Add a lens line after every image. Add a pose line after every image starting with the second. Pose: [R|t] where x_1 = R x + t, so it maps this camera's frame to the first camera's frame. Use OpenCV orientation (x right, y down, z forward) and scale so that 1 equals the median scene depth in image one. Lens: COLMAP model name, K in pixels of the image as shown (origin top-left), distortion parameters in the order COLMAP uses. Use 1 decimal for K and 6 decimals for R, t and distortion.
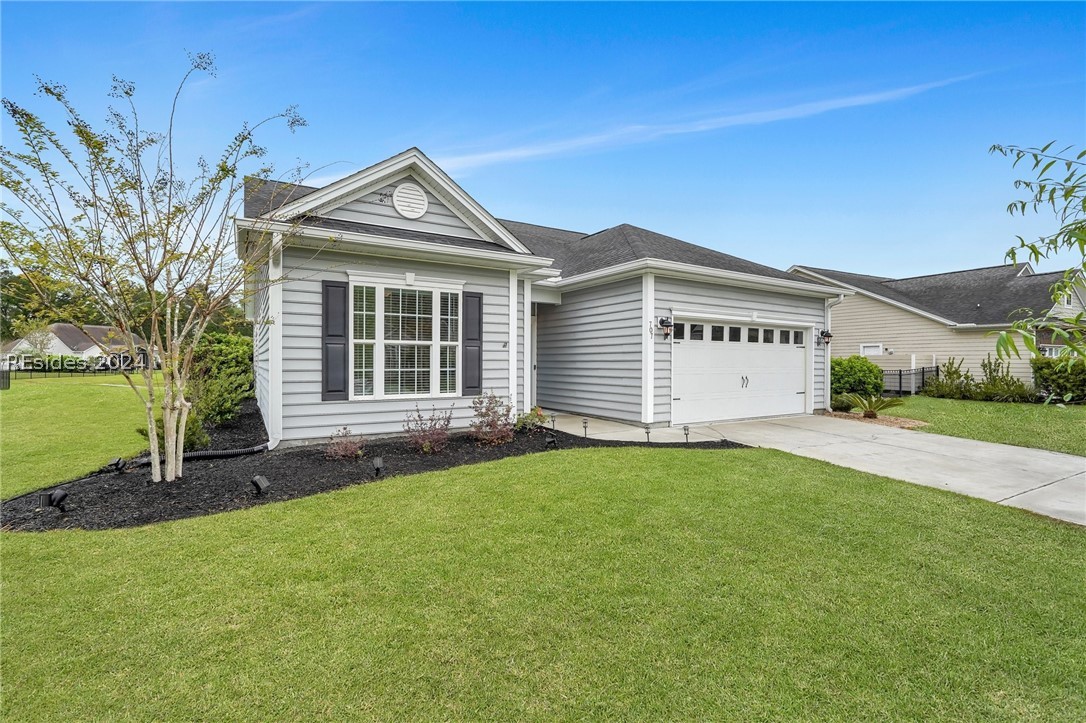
lens RADIAL K [[487.8, 0, 542.0], [0, 487.8, 364.7], [0, 0, 1]] dist [-0.003149, -0.000242]
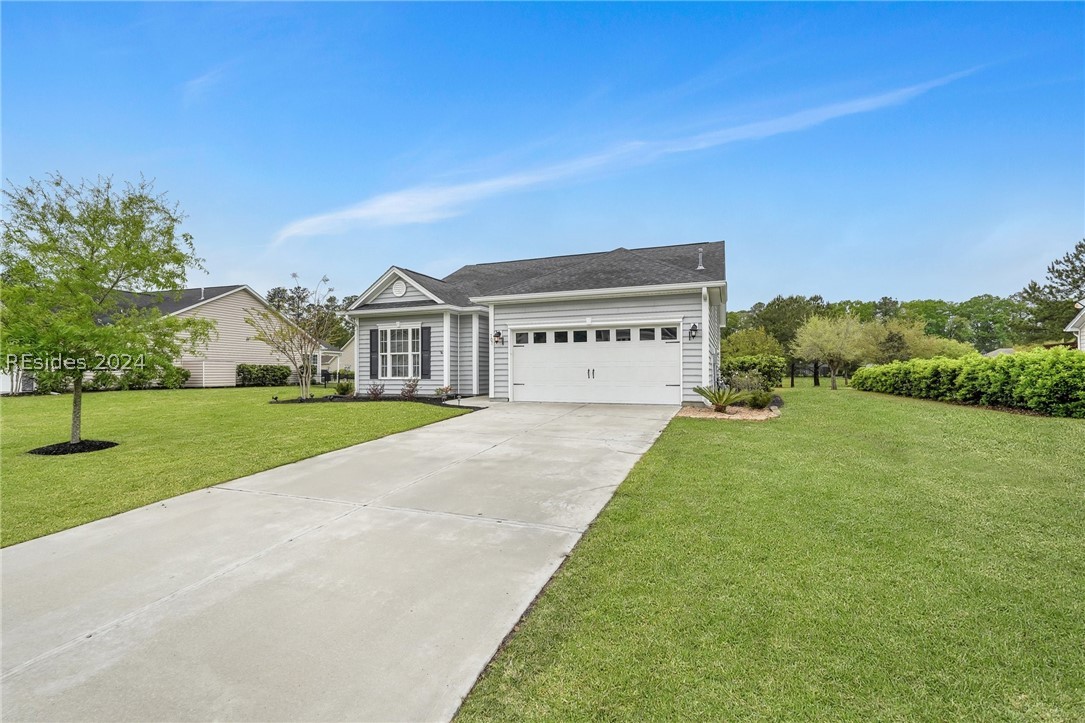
lens RADIAL K [[487.3, 0, 541.7], [0, 487.3, 362.6], [0, 0, 1]] dist [-0.003149, -0.000242]
pose [[0.603850, -0.021209, -0.796816, 1.762308], [0.003705, 0.999710, -0.023803, 0.047439], [0.797089, 0.011421, 0.603753, 0.184233]]
